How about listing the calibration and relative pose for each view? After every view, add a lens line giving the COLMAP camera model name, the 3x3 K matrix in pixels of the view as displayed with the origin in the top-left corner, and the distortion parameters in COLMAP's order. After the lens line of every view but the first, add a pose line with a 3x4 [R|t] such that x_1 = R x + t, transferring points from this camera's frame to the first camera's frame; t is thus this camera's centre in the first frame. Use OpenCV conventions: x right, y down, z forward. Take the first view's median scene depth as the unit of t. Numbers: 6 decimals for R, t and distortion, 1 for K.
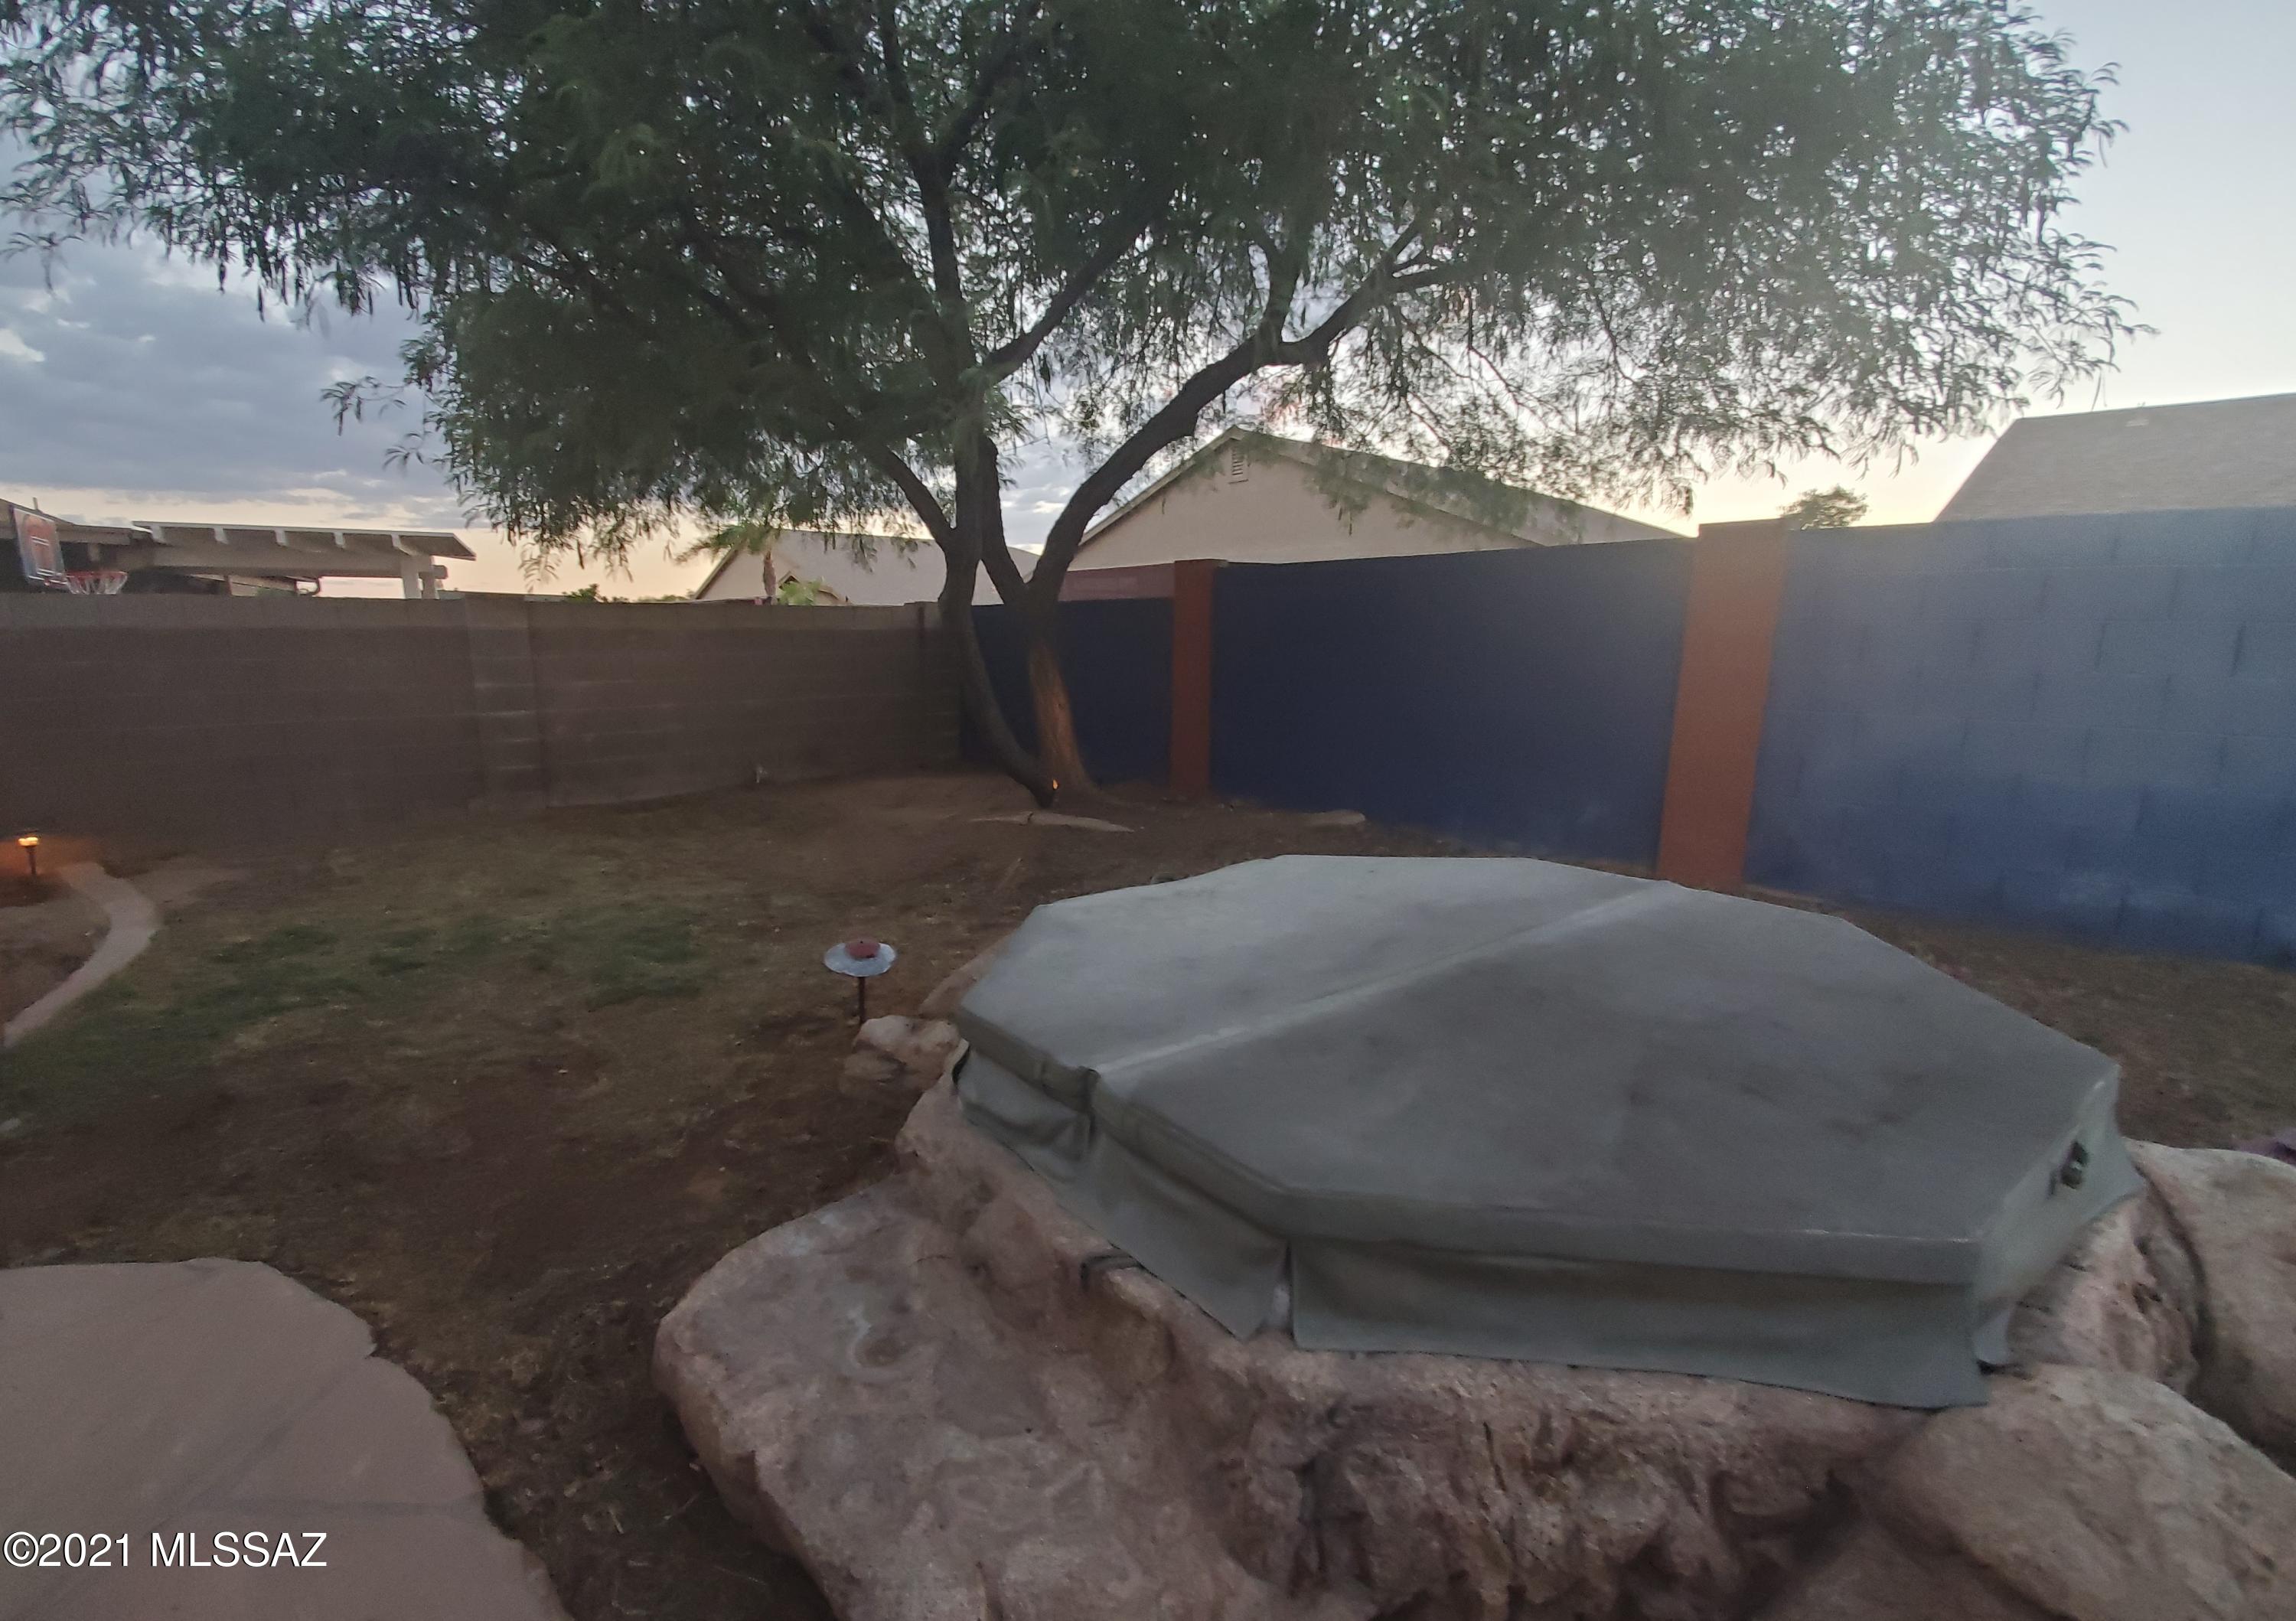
lens RADIAL K [[945.8, 0, 1079.3], [0, 945.8, 814.6], [0, 0, 1]] dist [0.001011, 0.000182]
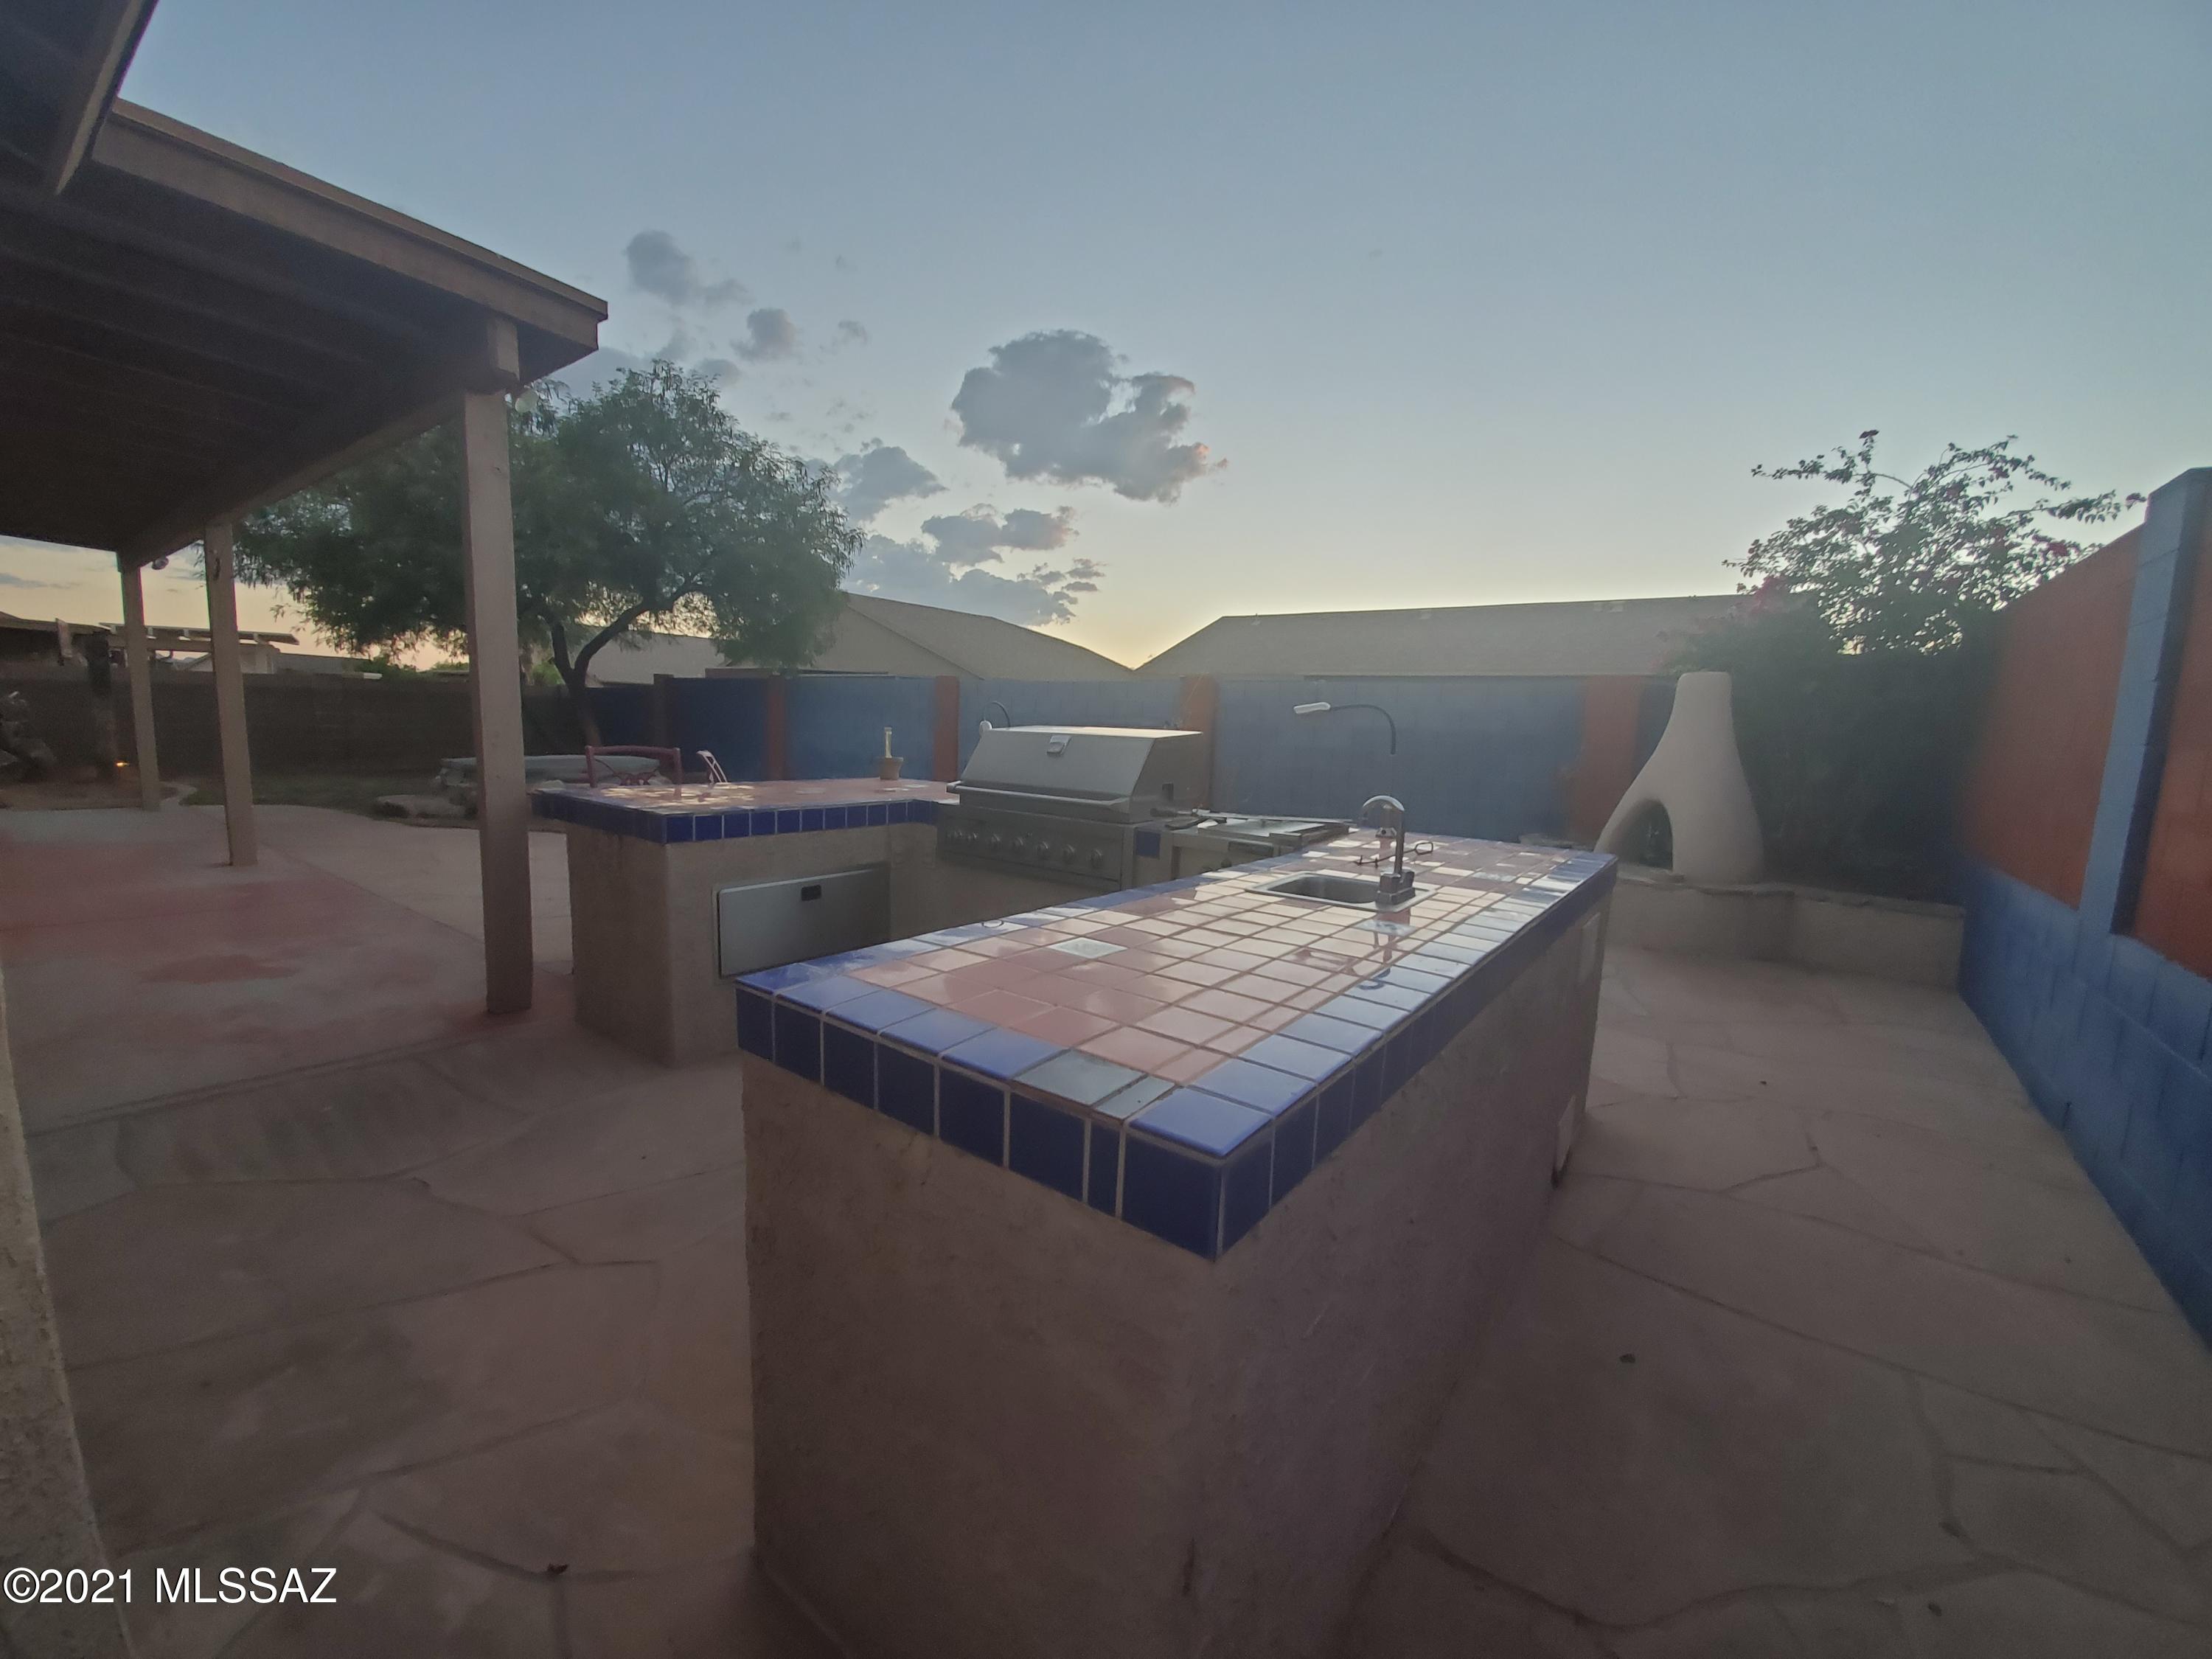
lens RADIAL K [[841.6, 0, 1106.0], [0, 841.6, 829.5], [0, 0, 1]] dist [0.000276, -0.000250]
pose [[0.973486, 0.007158, 0.228636, 0.781408], [0.005640, 0.998455, -0.055274, 0.279701], [-0.228679, 0.055098, 0.971941, -1.444406]]
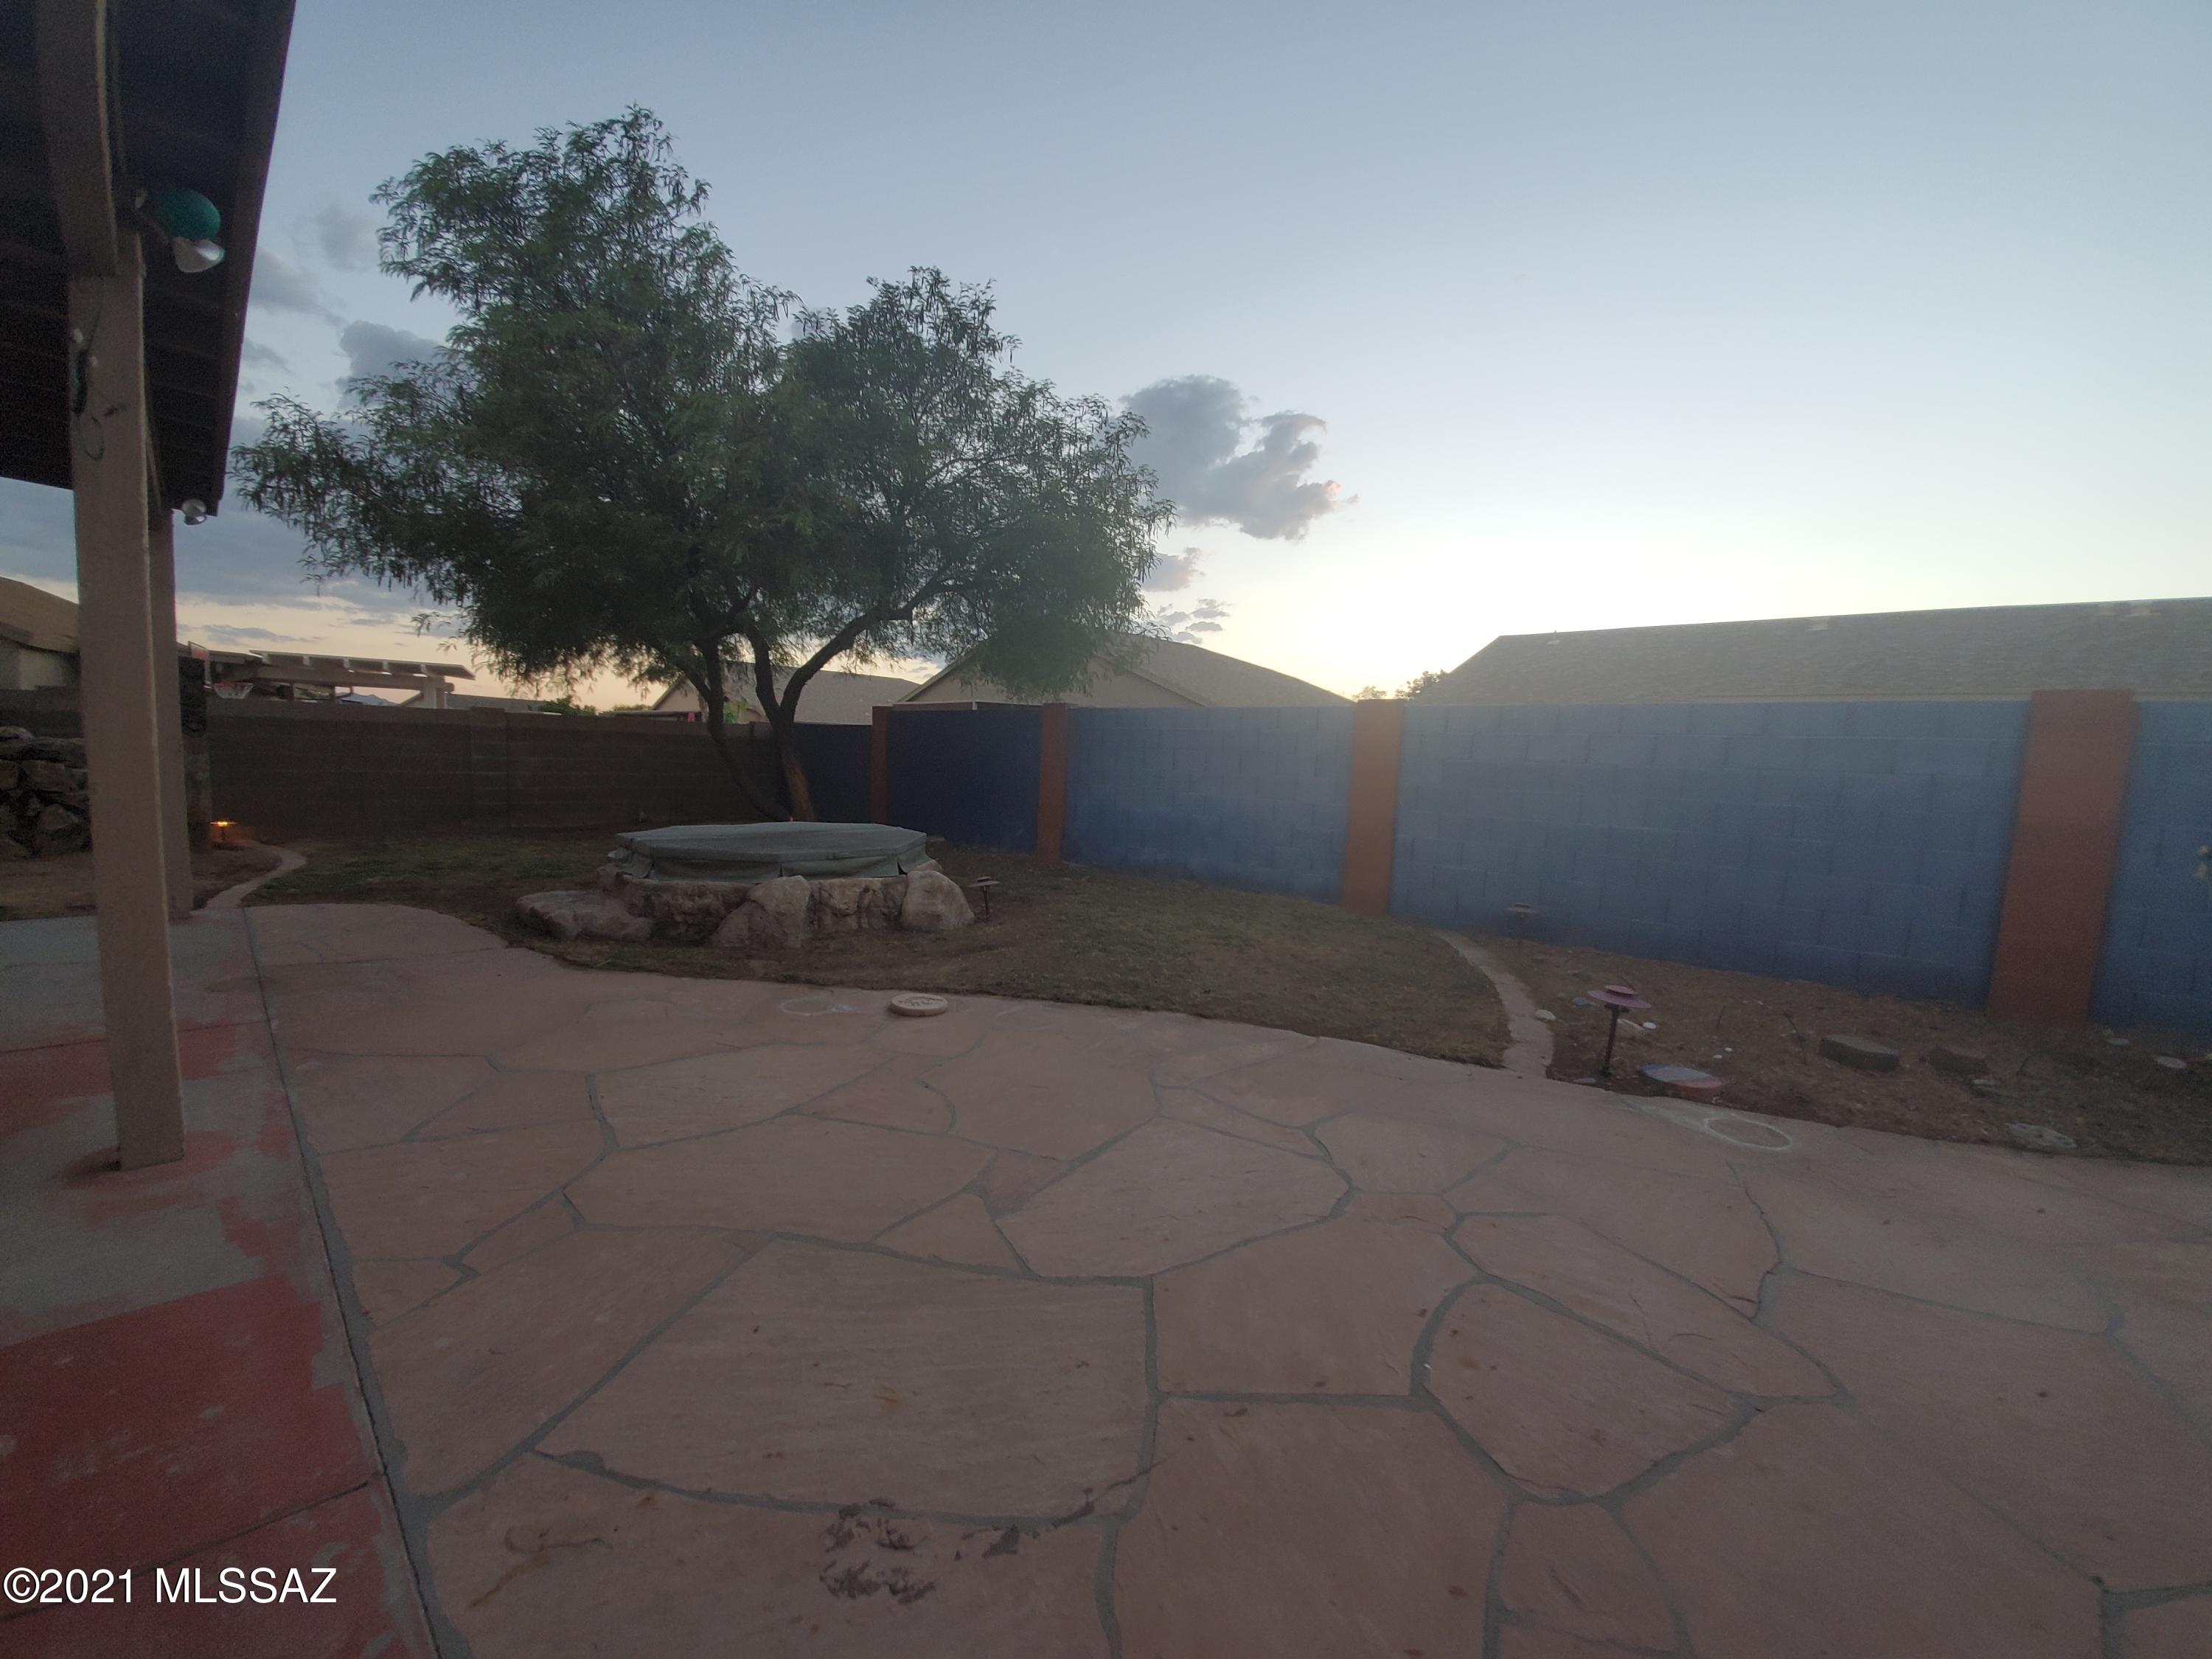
lens RADIAL K [[841.6, 0, 1106.0], [0, 841.6, 829.5], [0, 0, 1]] dist [0.000276, -0.000250]
pose [[0.995217, 0.031151, 0.092591, 0.409426], [-0.021819, 0.994734, -0.100140, 0.132251], [-0.095223, 0.097641, 0.990656, -0.674052]]
